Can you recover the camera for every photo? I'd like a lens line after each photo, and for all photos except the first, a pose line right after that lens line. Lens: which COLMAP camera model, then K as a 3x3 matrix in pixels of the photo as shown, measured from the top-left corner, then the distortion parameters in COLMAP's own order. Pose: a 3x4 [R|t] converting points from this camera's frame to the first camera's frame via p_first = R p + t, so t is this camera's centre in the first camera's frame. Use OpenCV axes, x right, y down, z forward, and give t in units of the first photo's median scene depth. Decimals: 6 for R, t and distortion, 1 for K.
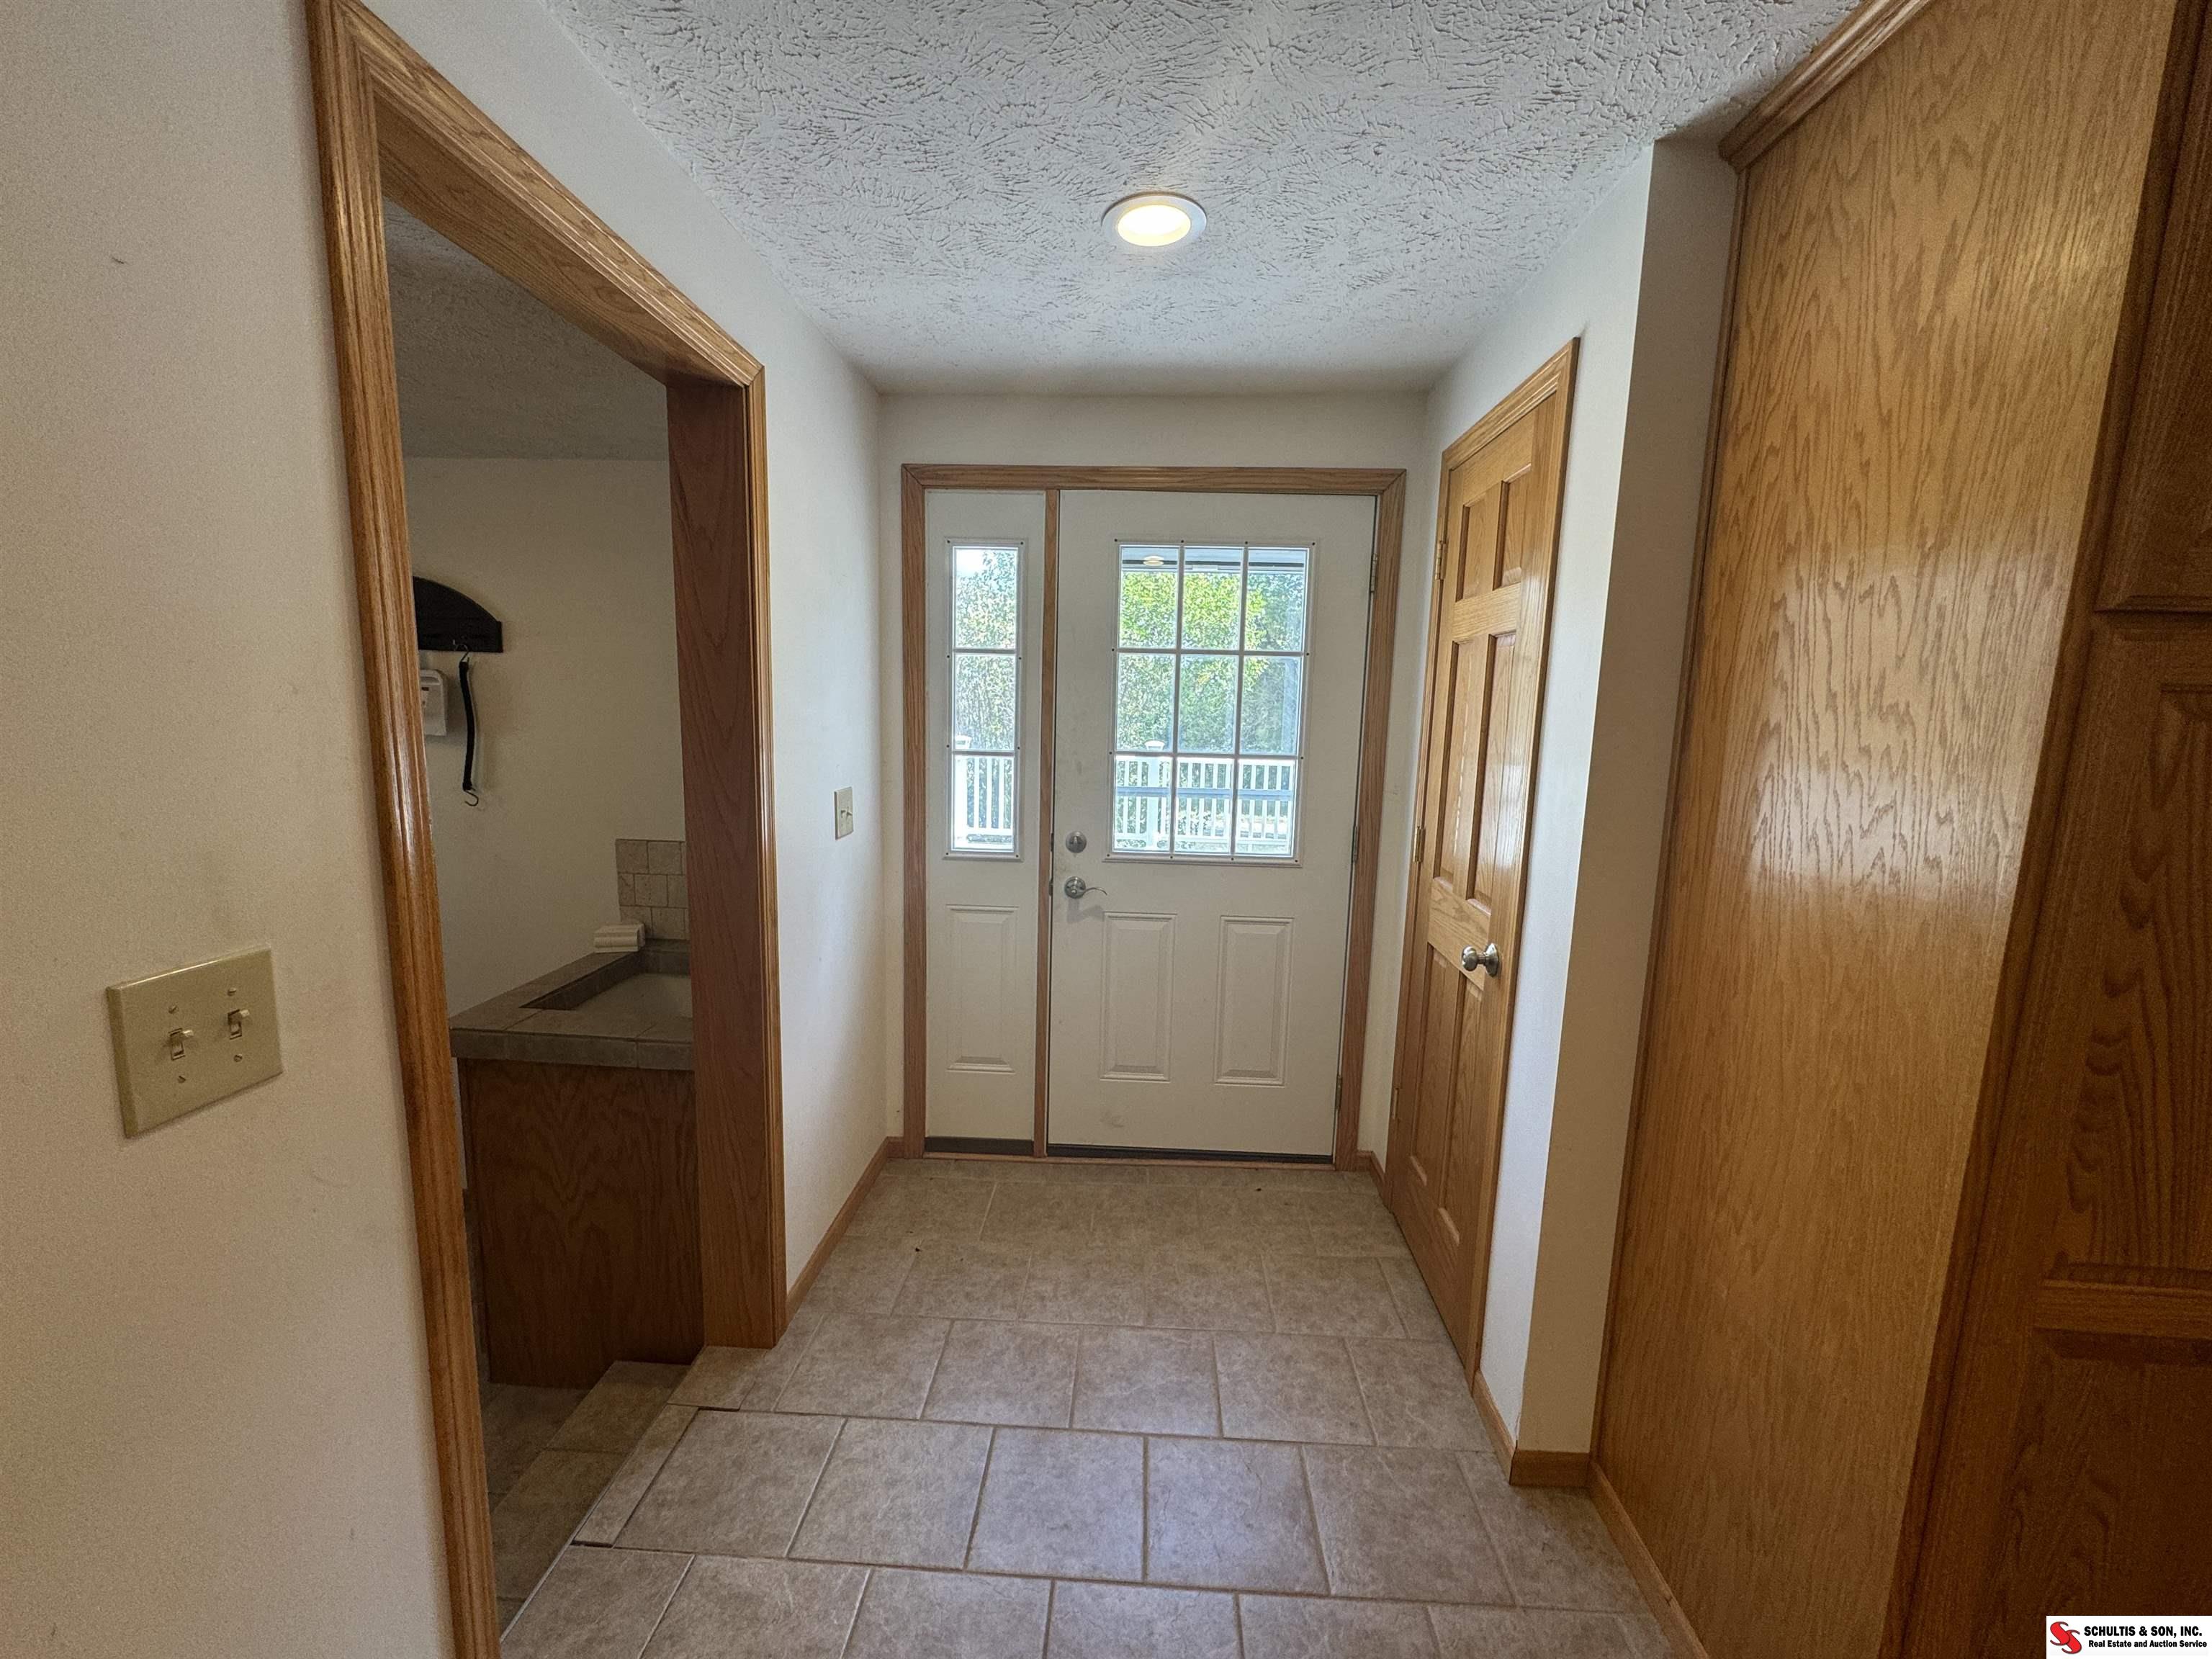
lens RADIAL K [[880.5, 0, 1107.3], [0, 880.5, 831.8], [0, 0, 1]] dist [0.001160, 0.000067]
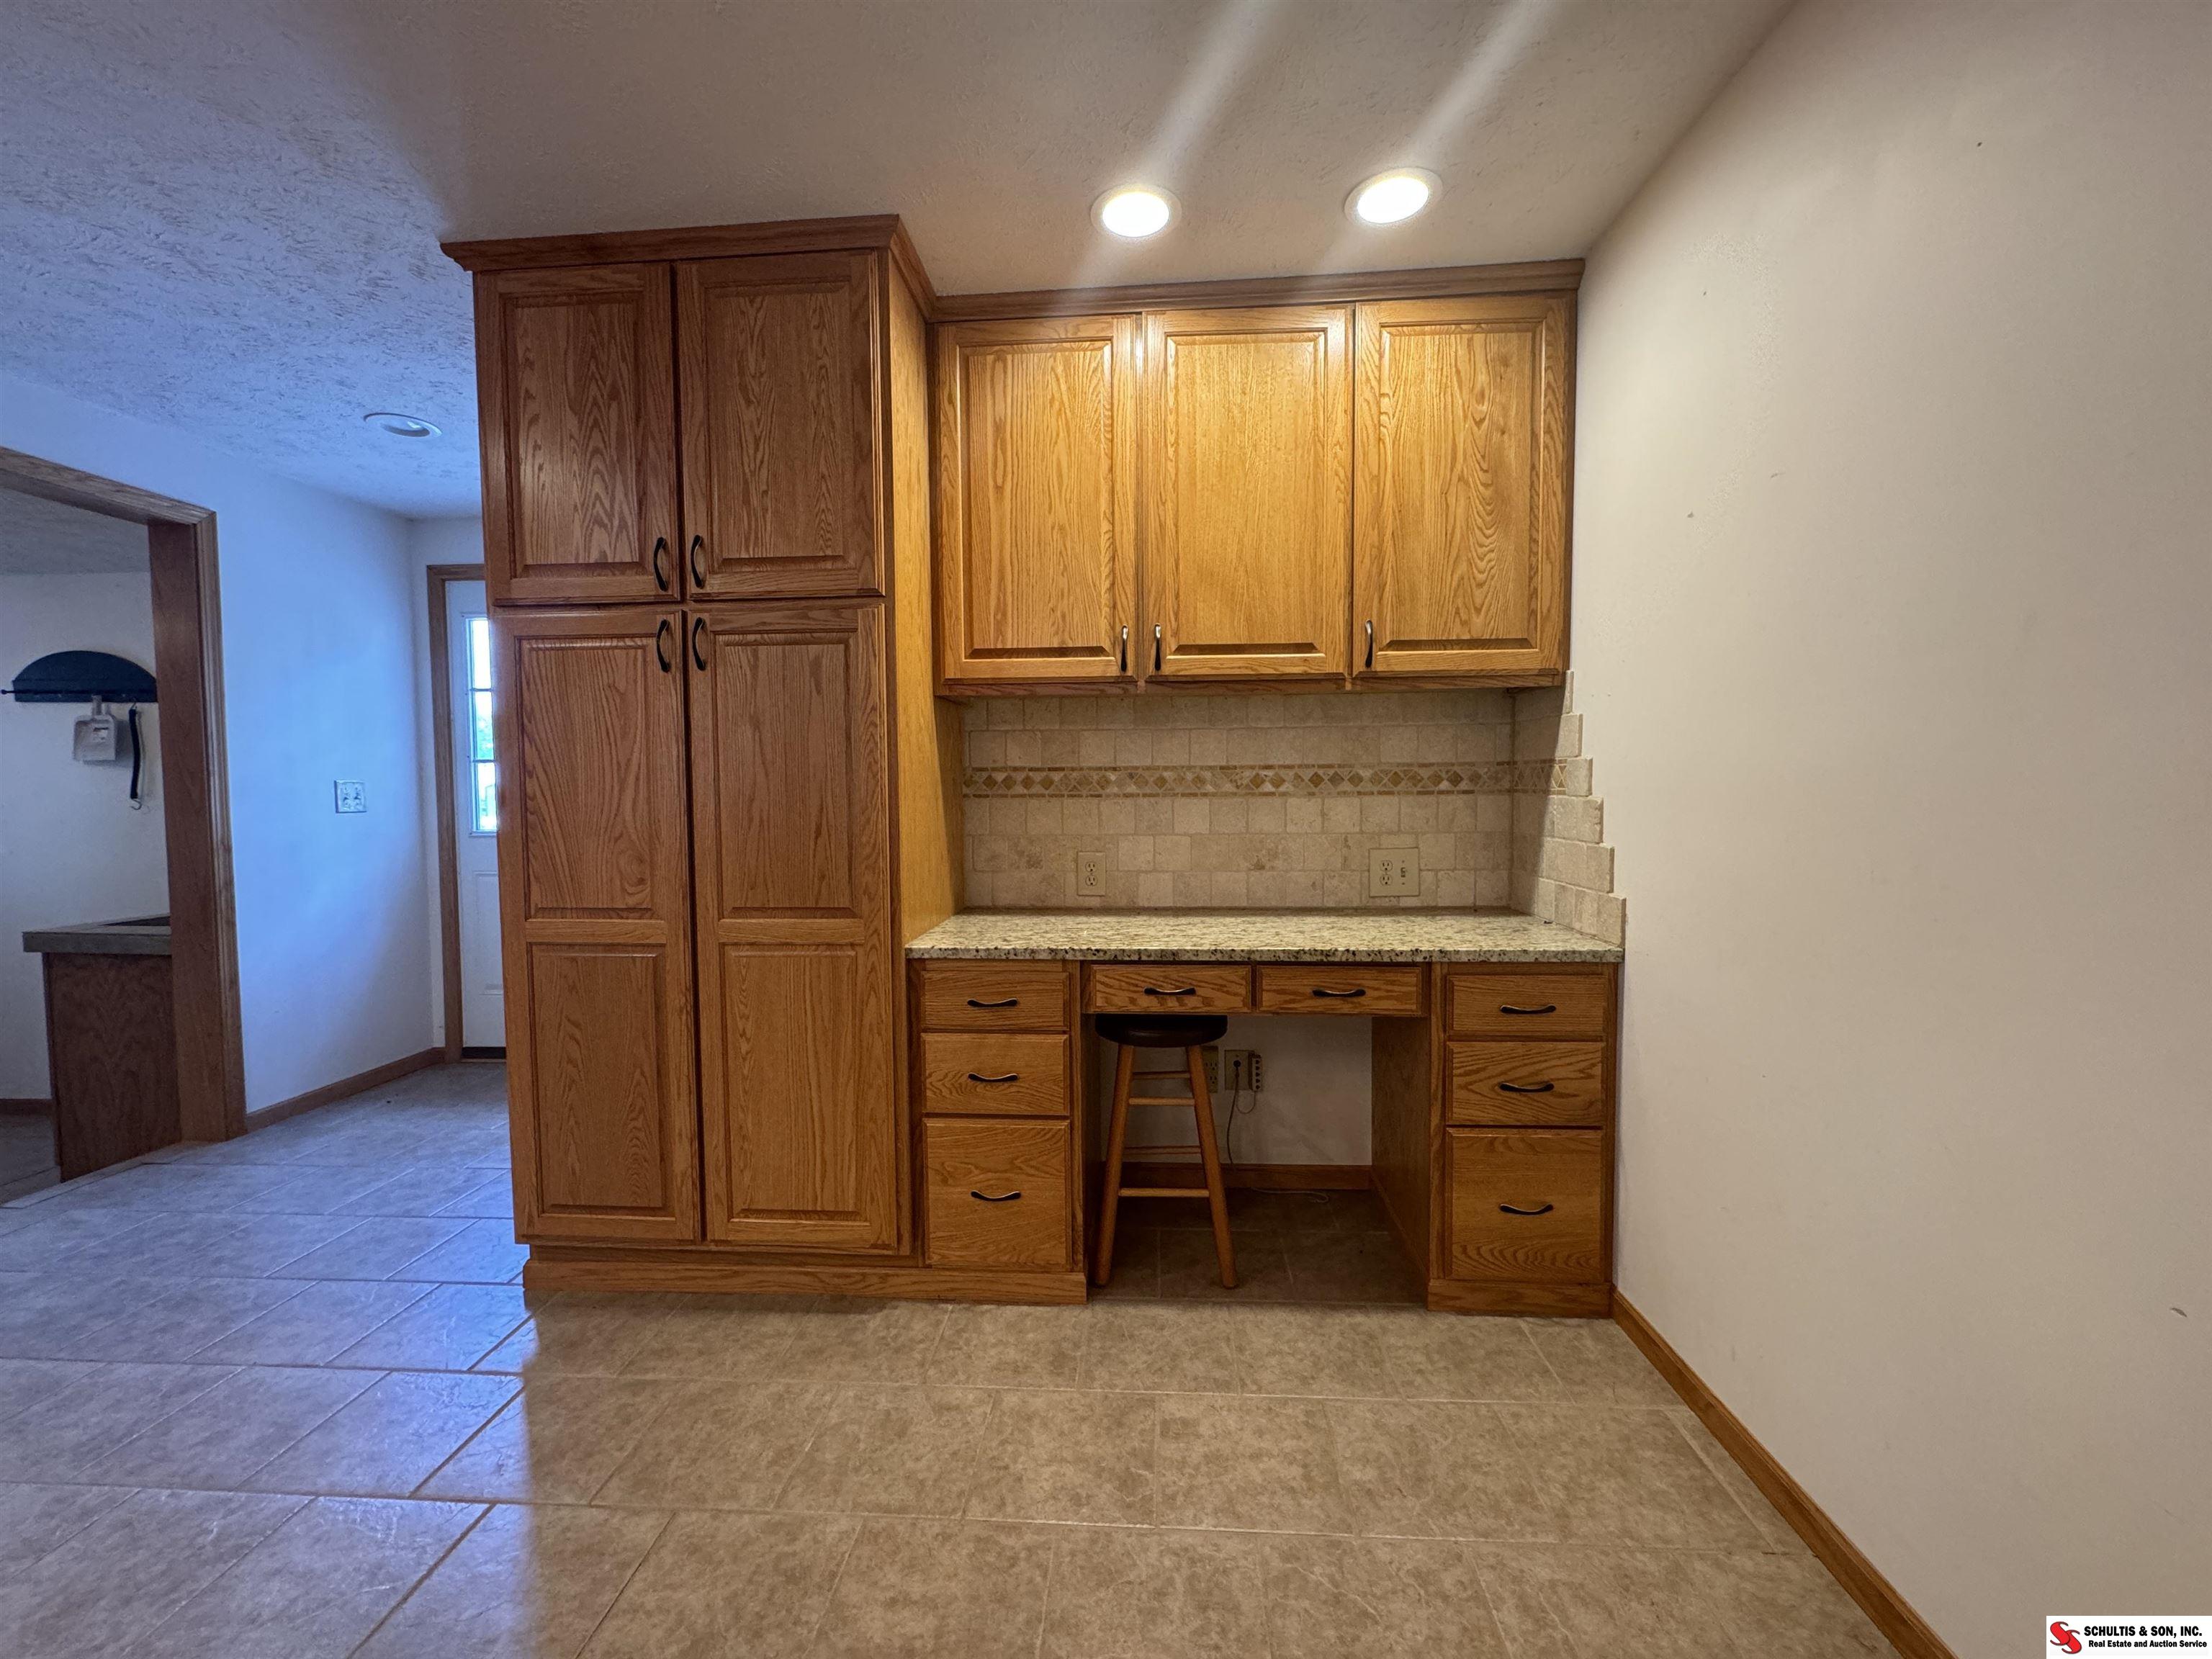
lens RADIAL K [[880.5, 0, 1103.2], [0, 880.5, 832.0], [0, 0, 1]] dist [0.001160, 0.000067]
pose [[0.999312, -0.032547, -0.017807, 1.101063], [0.030740, 0.995120, -0.093759, 0.240366], [0.020772, 0.093147, 0.995436, -0.484192]]
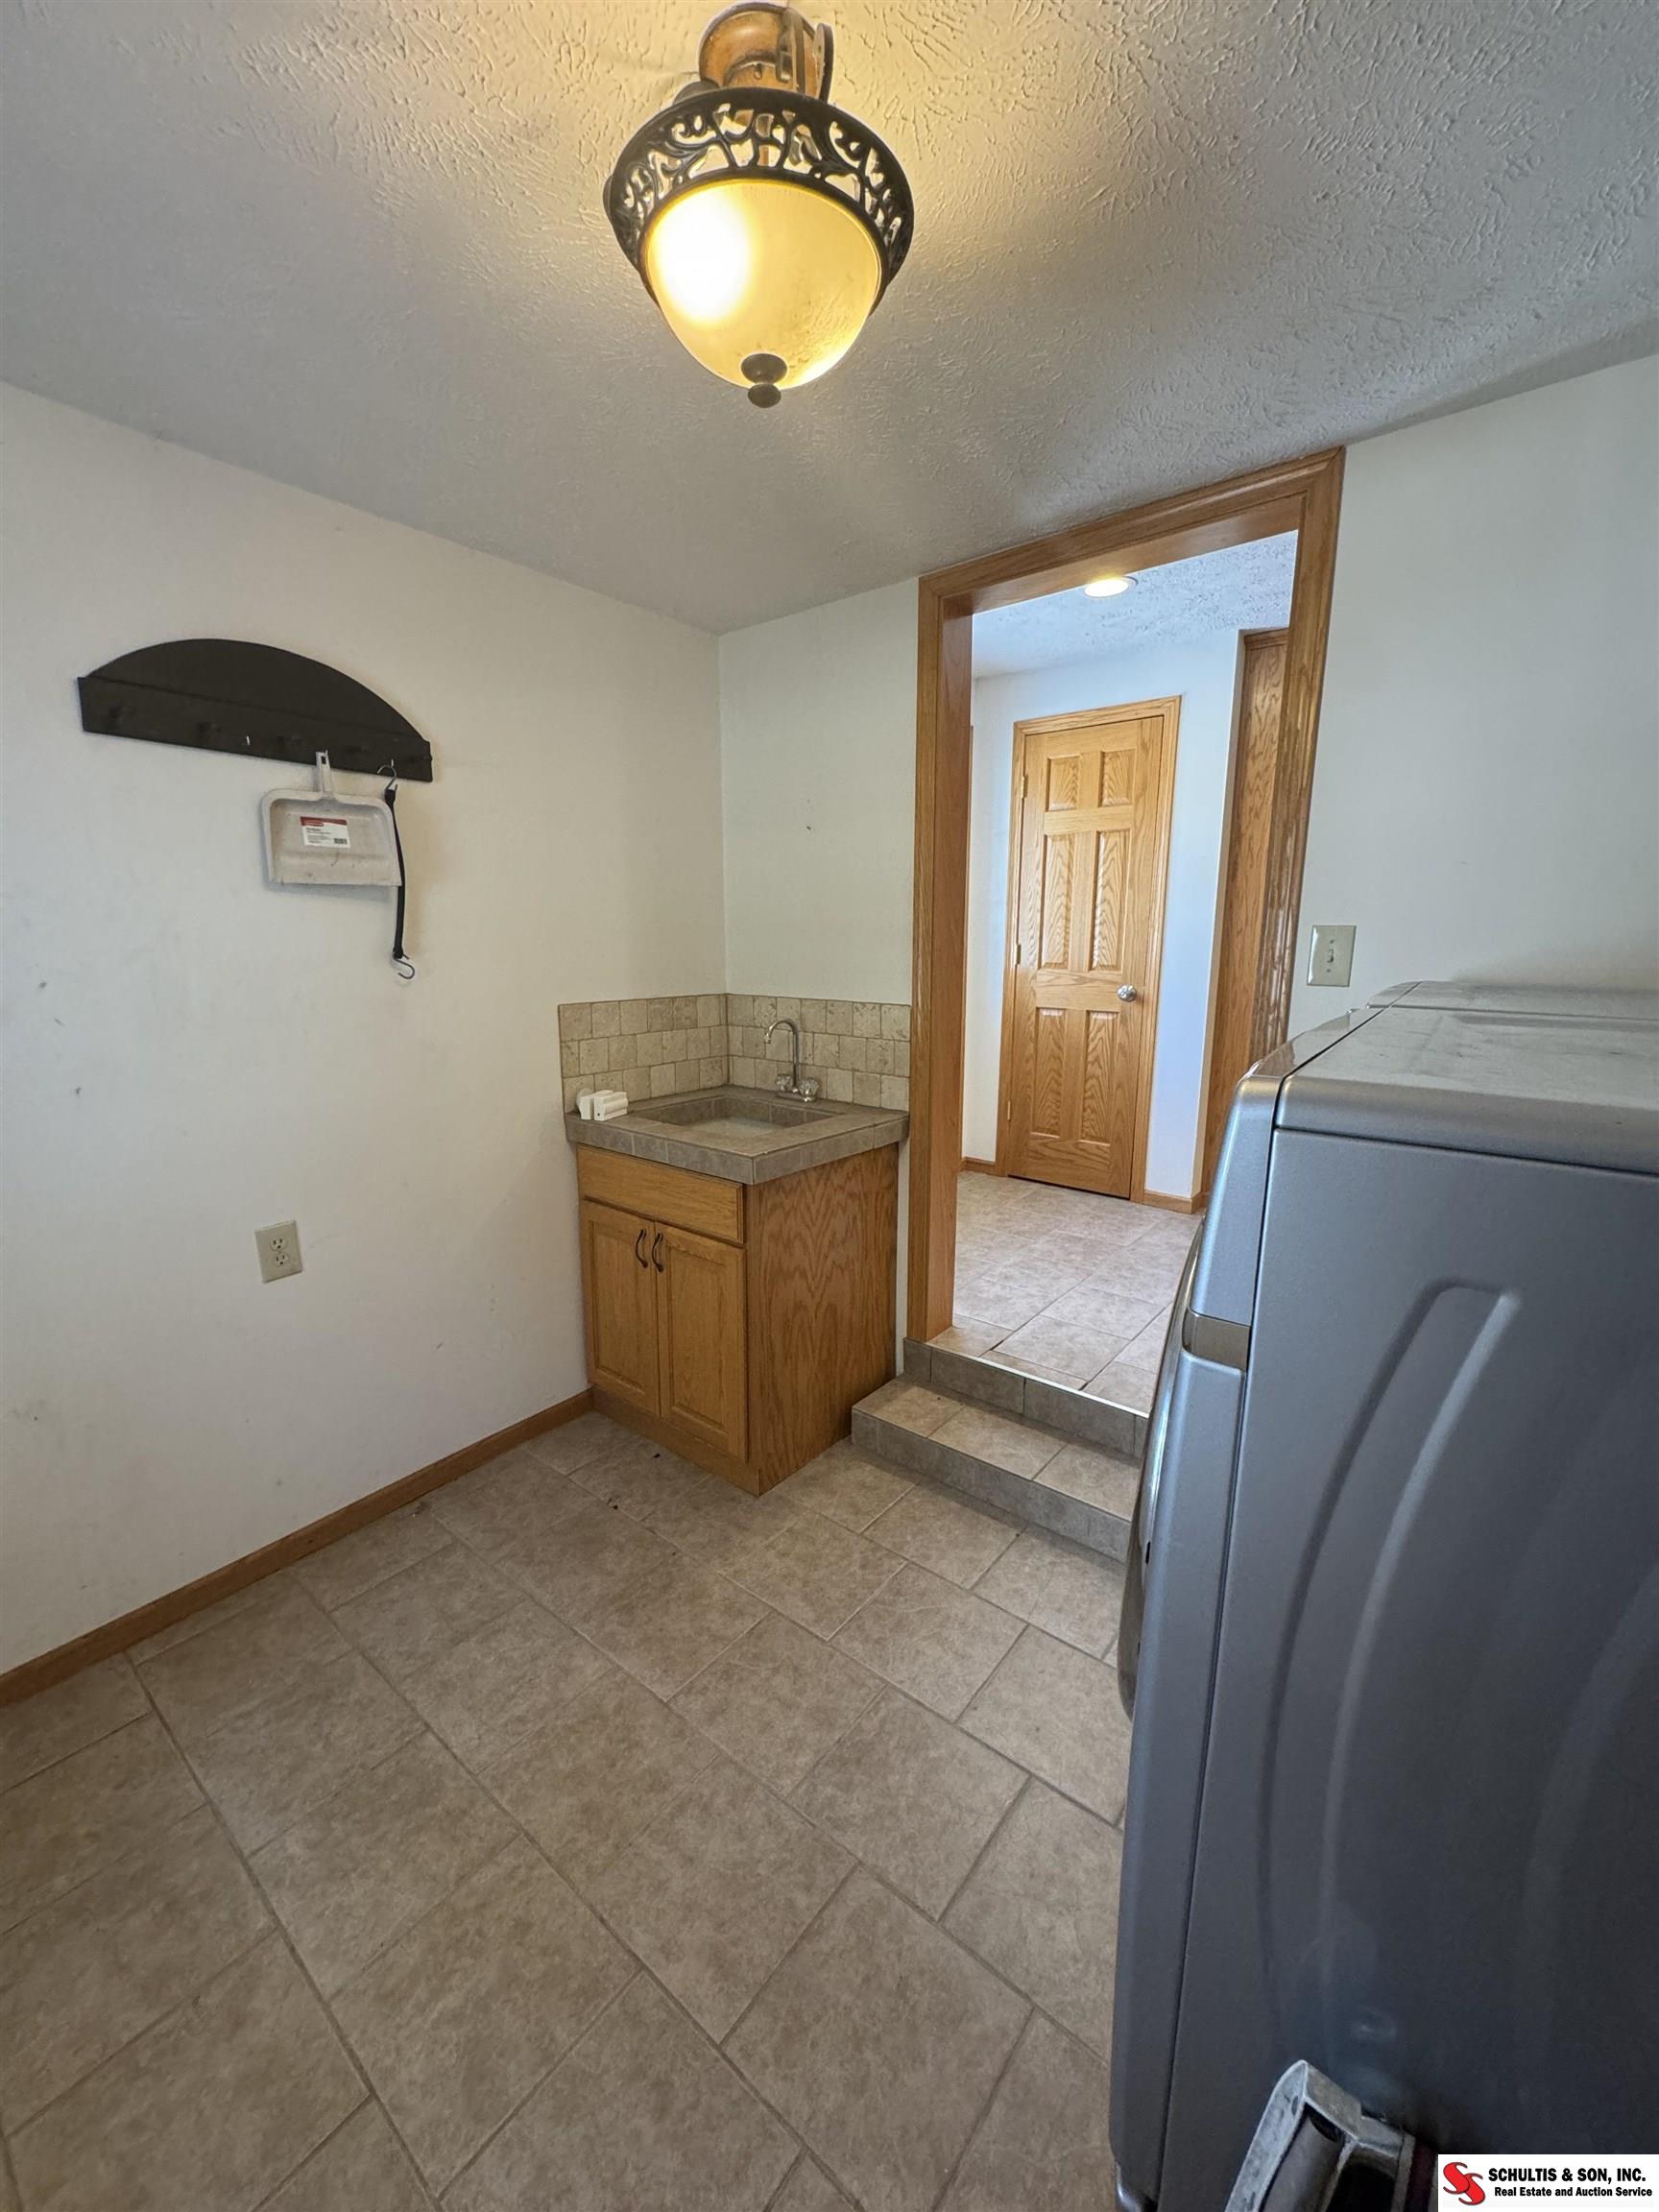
lens RADIAL K [[880.5, 0, 838.3], [0, 880.5, 1108.1], [0, 0, 1]] dist [0.001160, 0.000067]
pose [[0.588459, -0.186946, 0.786617, -1.453981], [0.134486, 0.981981, 0.132769, 0.039998], [-0.797264, 0.027660, 0.602997, 0.282611]]
